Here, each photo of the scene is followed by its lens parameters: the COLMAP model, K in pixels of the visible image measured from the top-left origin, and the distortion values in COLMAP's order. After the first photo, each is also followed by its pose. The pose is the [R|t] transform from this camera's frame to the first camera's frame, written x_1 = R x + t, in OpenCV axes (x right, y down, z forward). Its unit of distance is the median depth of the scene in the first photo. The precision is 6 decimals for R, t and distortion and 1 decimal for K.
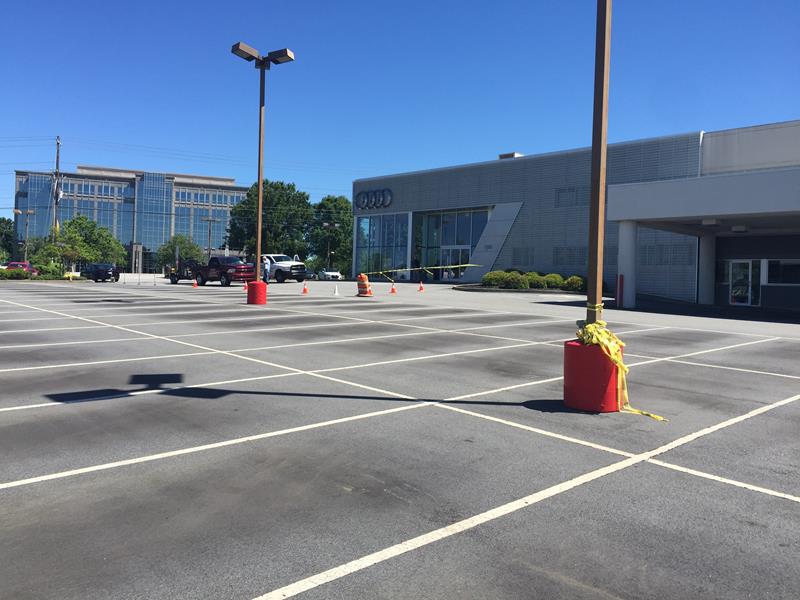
lens RADIAL K [[682.9, 0, 396.5], [0, 682.9, 305.0], [0, 0, 1]] dist [0.059251, -0.044441]
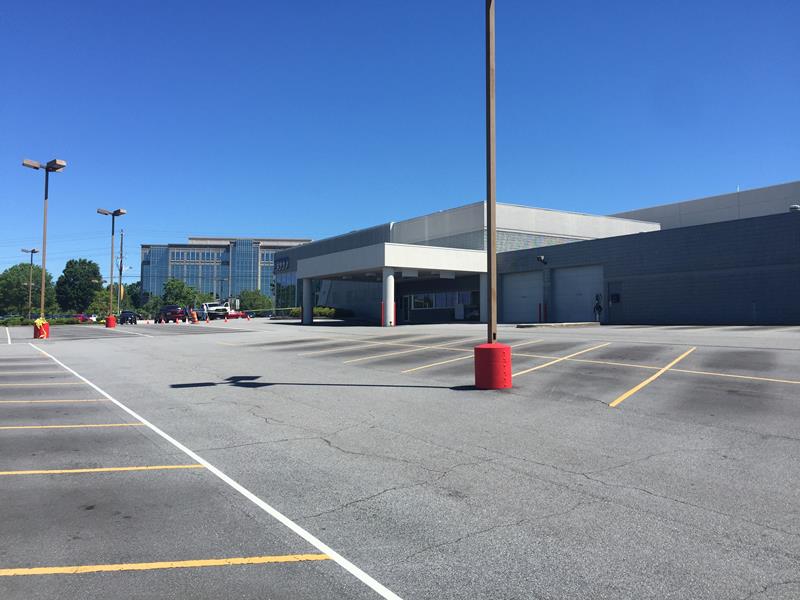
lens RADIAL K [[682.9, 0, 397.3], [0, 682.9, 302.5], [0, 0, 1]] dist [0.059251, -0.044441]
pose [[0.978317, -0.041423, -0.202926, 0.164498], [0.027638, 0.997143, -0.070302, 0.014372], [0.205259, 0.063170, 0.976667, -0.135620]]
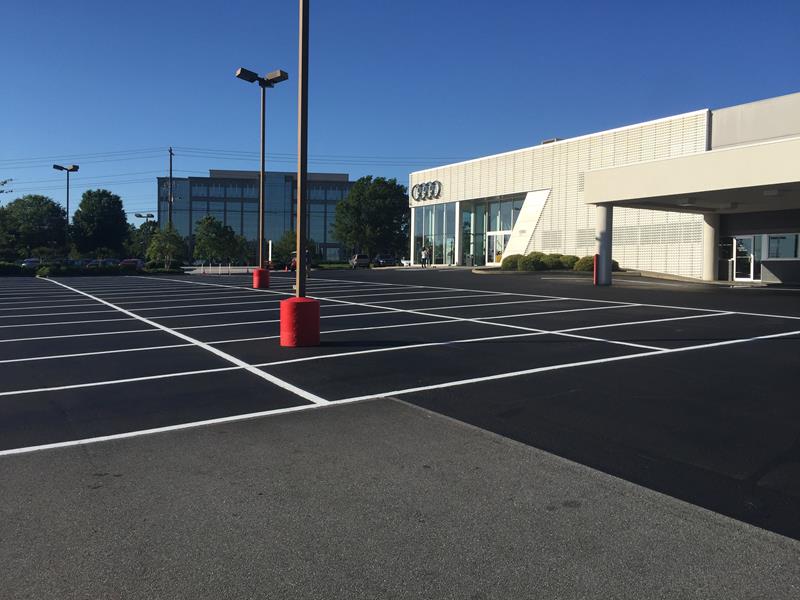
lens RADIAL K [[682.9, 0, 399.9], [0, 682.9, 301.8], [0, 0, 1]] dist [0.059251, -0.044441]
pose [[0.981777, -0.017073, -0.189269, 0.038713], [0.019320, 0.999763, 0.010035, 0.002166], [0.189053, -0.013509, 0.981874, -0.017197]]
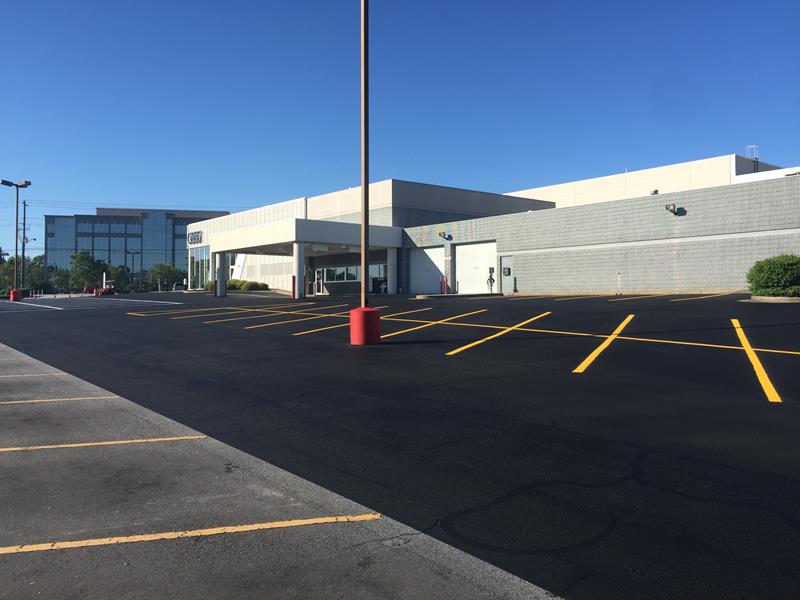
lens RADIAL K [[682.9, 0, 403.6], [0, 682.9, 298.6], [0, 0, 1]] dist [0.059251, -0.044441]
pose [[0.995694, -0.039807, -0.083718, 0.172187], [0.037072, 0.998735, -0.033976, 0.015901], [0.084965, 0.030726, 0.995910, -0.150128]]
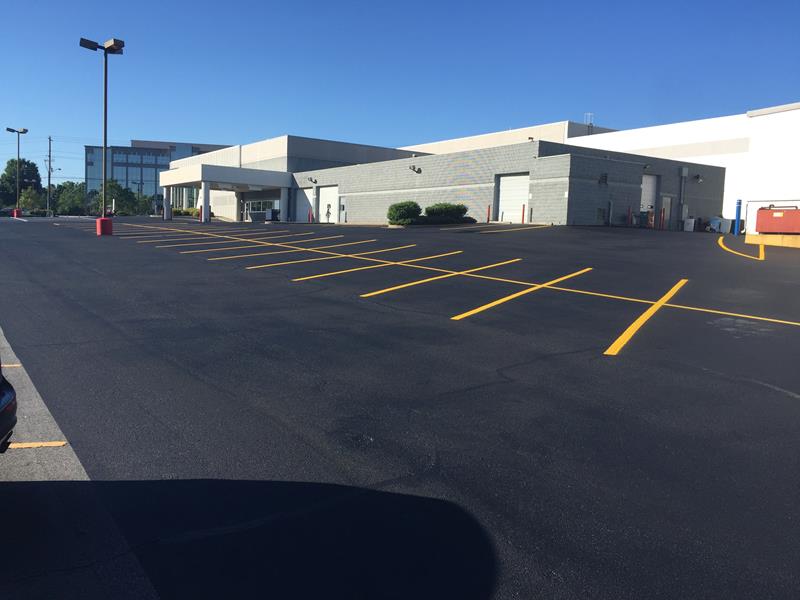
lens RADIAL K [[682.9, 0, 405.4], [0, 682.9, 302.6], [0, 0, 1]] dist [0.059251, -0.044441]
pose [[0.987695, 0.010454, -0.156041, 0.277790], [-0.000723, 0.998058, 0.062286, 0.025938], [0.156389, -0.061407, 0.985785, -0.245154]]
